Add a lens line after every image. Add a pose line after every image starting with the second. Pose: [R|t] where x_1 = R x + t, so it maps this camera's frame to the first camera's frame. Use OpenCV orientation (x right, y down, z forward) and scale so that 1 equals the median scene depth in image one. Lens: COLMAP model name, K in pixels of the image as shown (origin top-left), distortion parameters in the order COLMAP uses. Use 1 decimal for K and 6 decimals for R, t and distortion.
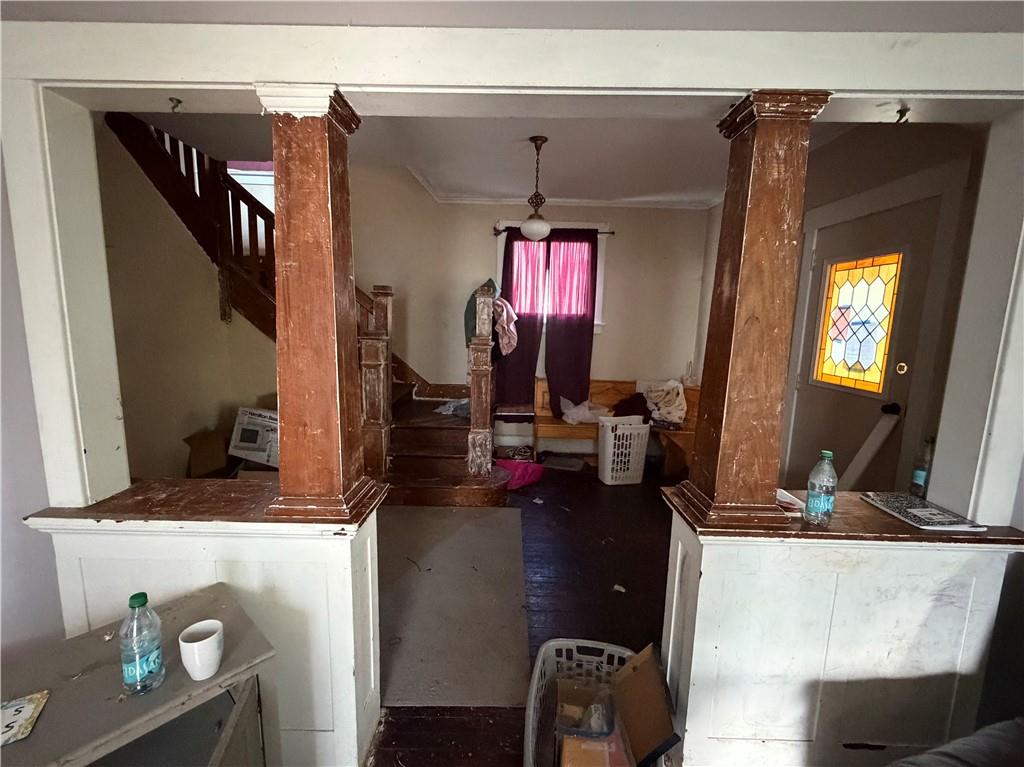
lens RADIAL K [[438.1, 0, 515.7], [0, 438.1, 383.4], [0, 0, 1]] dist [0.001496, 0.000183]
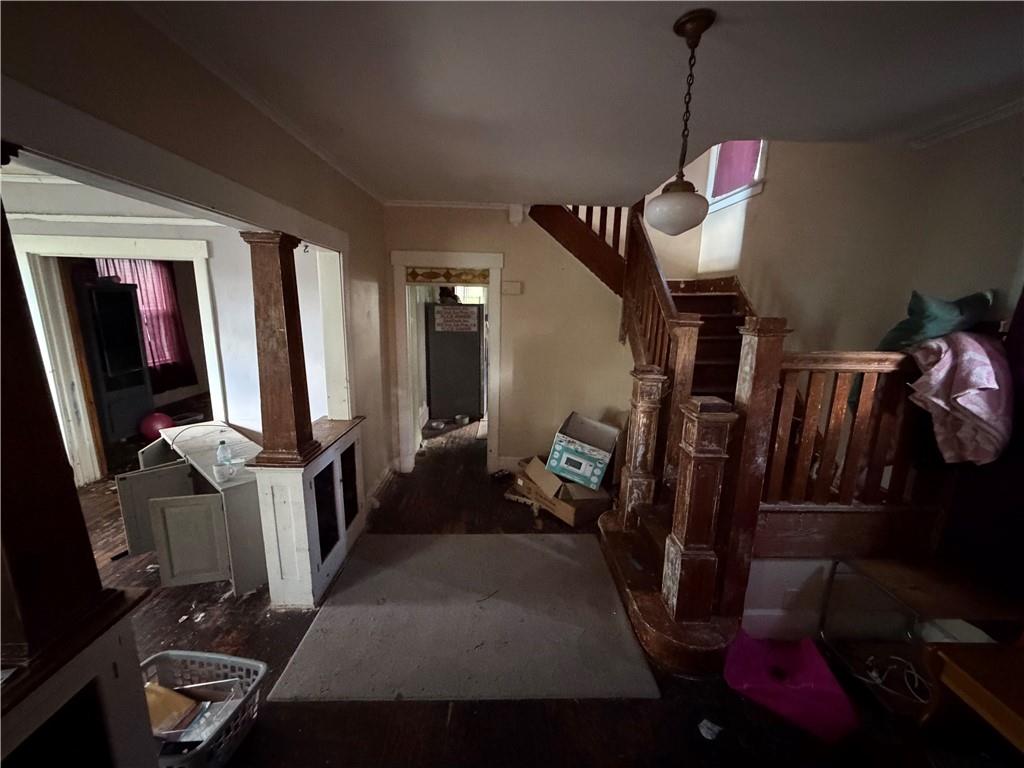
lens RADIAL K [[406.5, 0, 512.0], [0, 406.5, 384.0], [0, 0, 1]] dist [-0.000440, 0.000032]
pose [[0.023517, 0.173390, -0.984572, 0.364432], [-0.170507, 0.971111, 0.166947, -0.138189], [0.985076, 0.163950, 0.052402, 0.551278]]
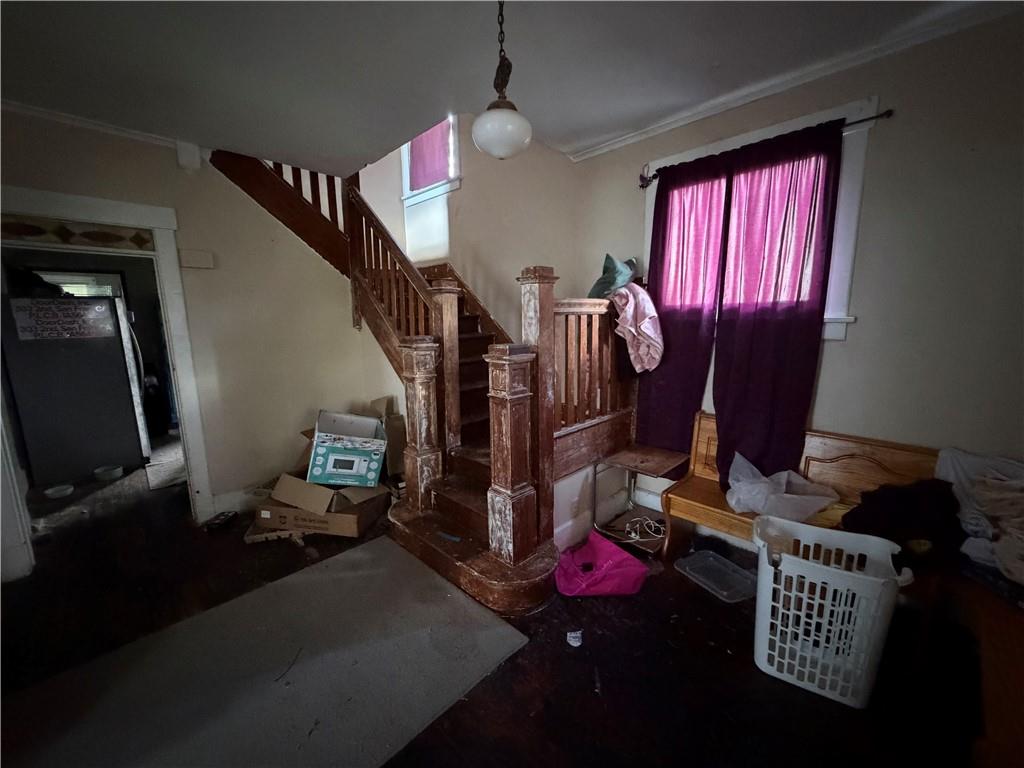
lens RADIAL K [[406.5, 0, 512.0], [0, 406.5, 384.0], [0, 0, 1]] dist [-0.000440, 0.000032]
pose [[0.709639, 0.077645, -0.700274, 0.271413], [-0.073336, 0.996650, 0.036191, -0.056977], [0.700739, 0.025673, 0.712956, 0.458560]]
